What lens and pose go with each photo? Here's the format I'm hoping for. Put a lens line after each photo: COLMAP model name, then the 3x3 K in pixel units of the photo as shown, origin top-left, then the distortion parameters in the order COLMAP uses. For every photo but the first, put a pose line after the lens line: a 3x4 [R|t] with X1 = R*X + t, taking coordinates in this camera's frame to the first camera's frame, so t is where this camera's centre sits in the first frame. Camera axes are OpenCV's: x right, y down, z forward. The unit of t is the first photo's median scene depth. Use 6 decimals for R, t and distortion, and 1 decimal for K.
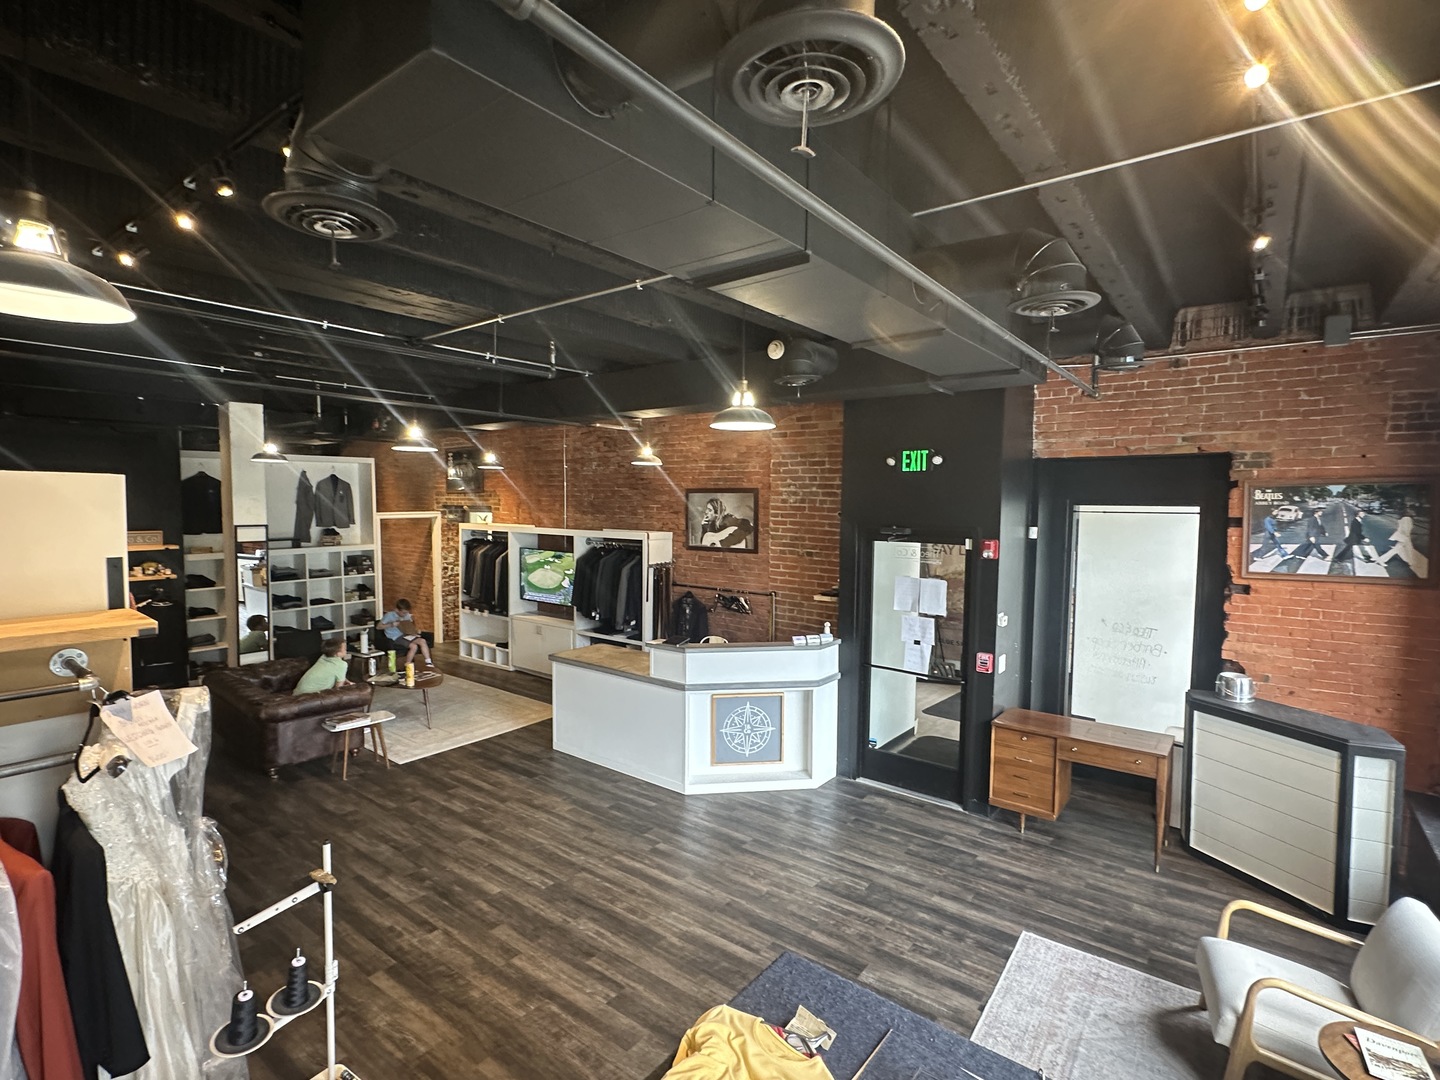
lens RADIAL K [[703.2, 0, 723.7], [0, 703.2, 540.5], [0, 0, 1]] dist [0.001402, 0.000157]
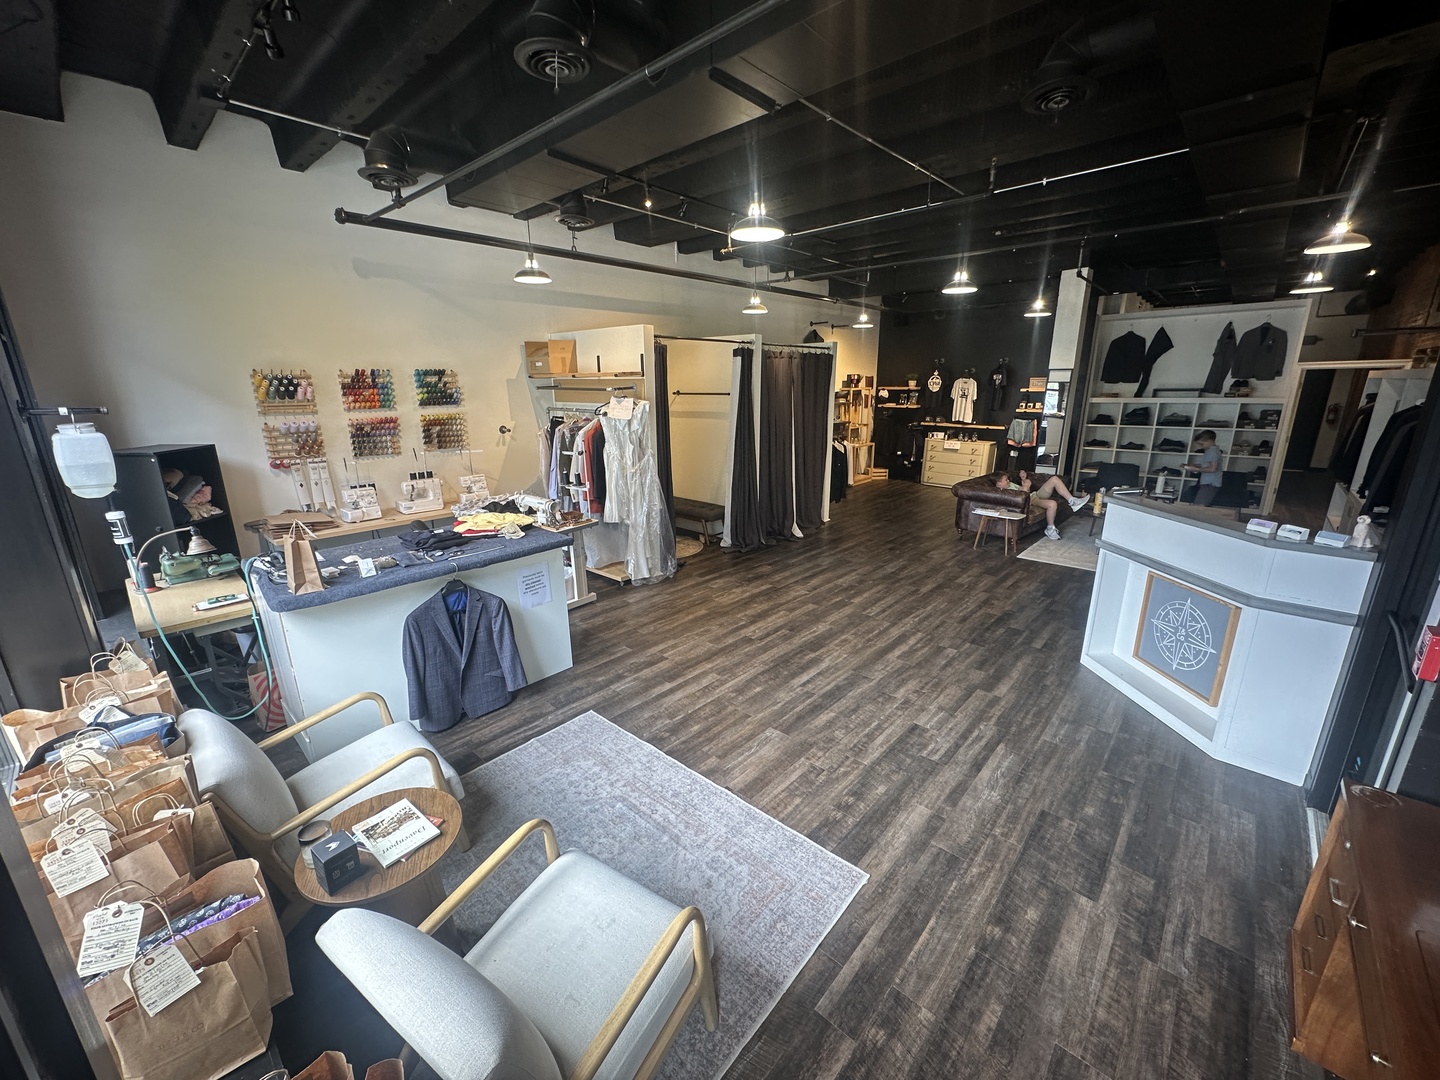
lens RADIAL K [[576.6, 0, 721.6], [0, 576.6, 543.7], [0, 0, 1]] dist [-0.001575, -0.000222]
pose [[-0.090155, 0.258928, -0.961680, 0.758502], [-0.051962, 0.963074, 0.264174, 0.062259], [0.994571, 0.073787, -0.073371, 0.711258]]
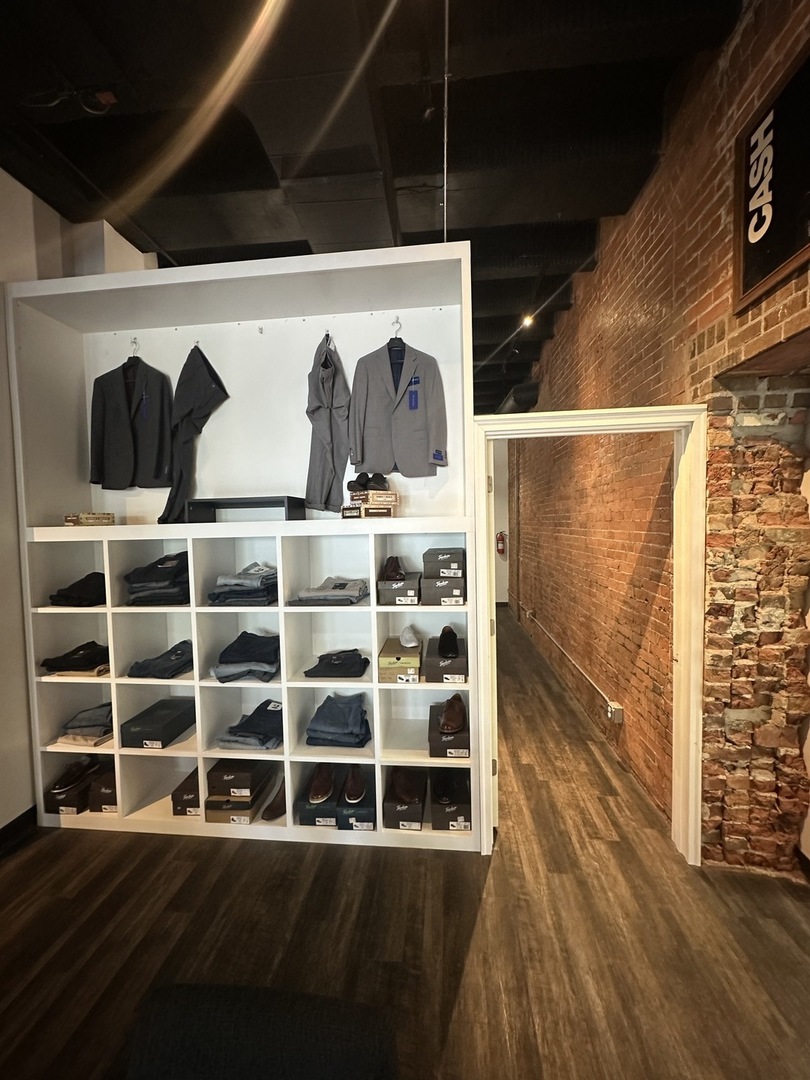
lens RADIAL K [[432.5, 0, 405.0], [0, 432.5, 540.0], [0, 0, 1]] dist [-0.001575, -0.000222]
pose [[0.533963, 0.022864, -0.845198, -0.746120], [-0.030858, 0.999495, 0.007542, 0.033962], [0.844944, 0.022054, 0.534399, 1.881439]]
